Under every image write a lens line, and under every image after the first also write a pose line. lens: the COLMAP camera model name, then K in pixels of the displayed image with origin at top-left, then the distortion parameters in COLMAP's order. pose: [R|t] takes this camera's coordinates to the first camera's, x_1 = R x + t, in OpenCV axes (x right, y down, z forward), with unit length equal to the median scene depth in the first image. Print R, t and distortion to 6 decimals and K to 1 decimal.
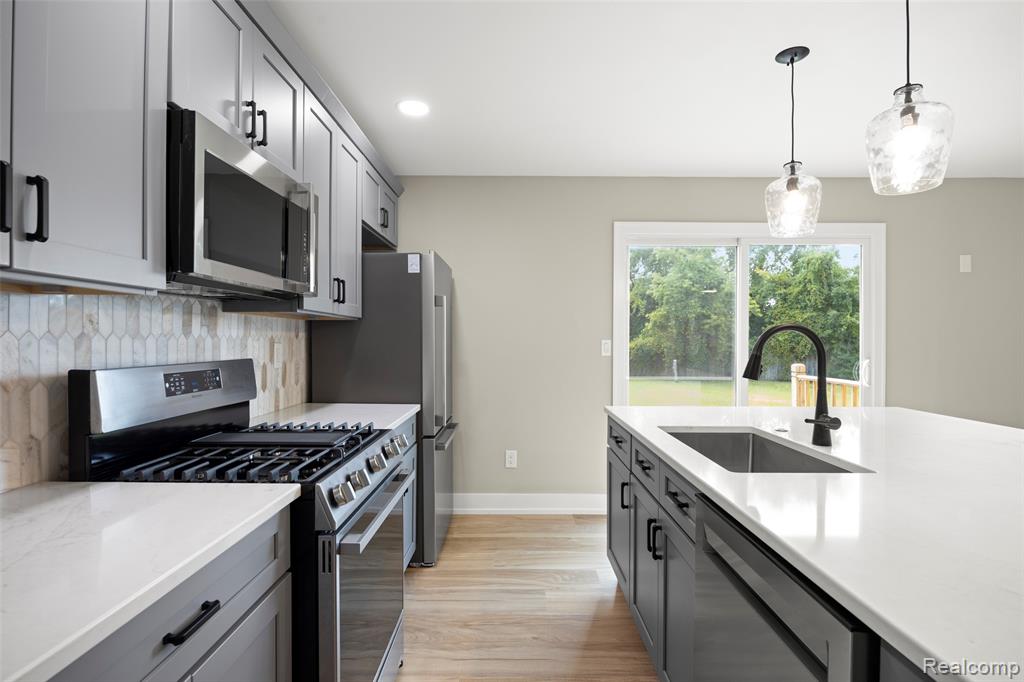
lens RADIAL K [[504.5, 0, 510.5], [0, 504.5, 339.5], [0, 0, 1]] dist [-0.006253, -0.000212]
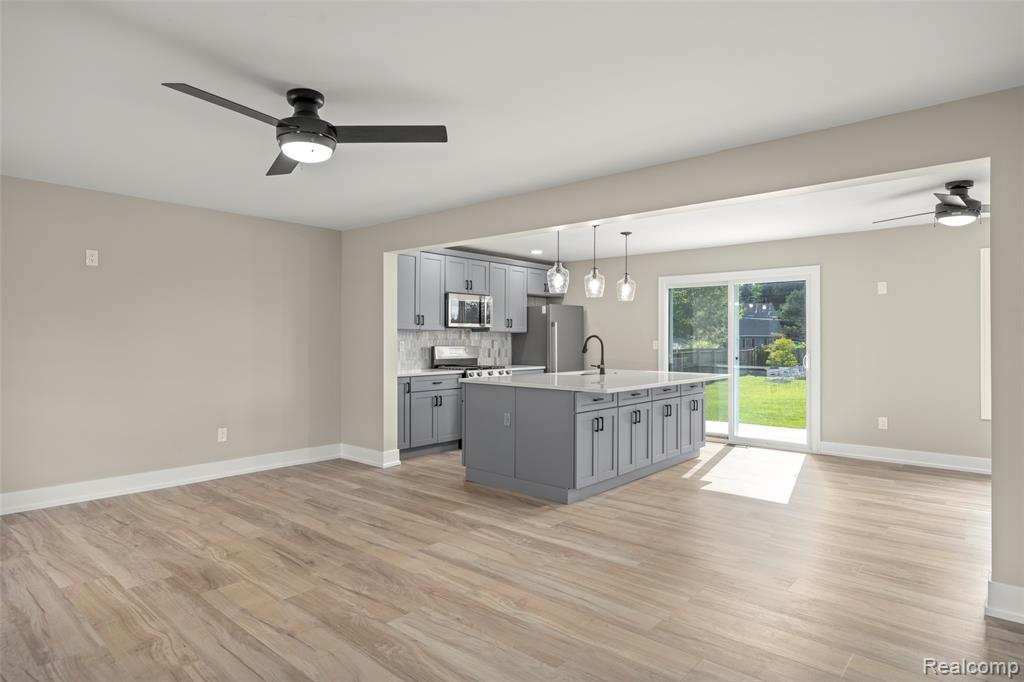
lens RADIAL K [[579.7, 0, 520.0], [0, 579.7, 338.6], [0, 0, 1]] dist [0.002923, -0.004957]
pose [[0.766888, -0.002012, -0.641778, 1.660192], [-0.000383, 0.999993, -0.003593, 0.003143], [0.641781, 0.003001, 0.766882, -1.356059]]
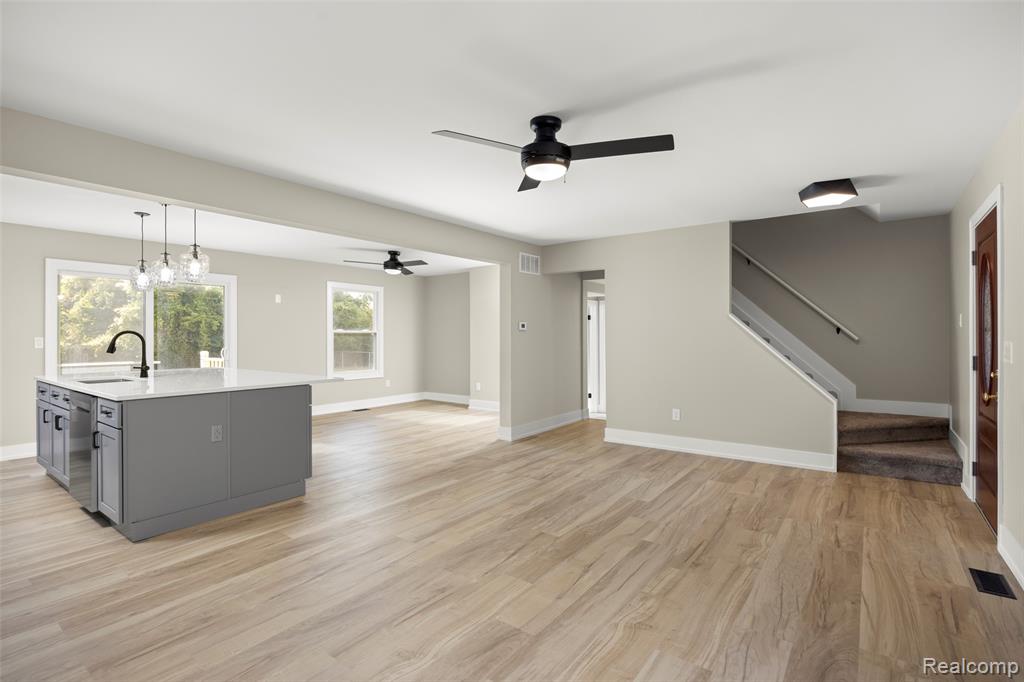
lens RADIAL K [[481.4, 0, 511.0], [0, 481.4, 333.2], [0, 0, 1]] dist [-0.011804, 0.000559]
pose [[0.585722, -0.001904, 0.810509, -0.183385], [0.005179, 0.999986, -0.001394, -0.003015], [-0.810495, 0.005014, 0.585724, -1.325845]]
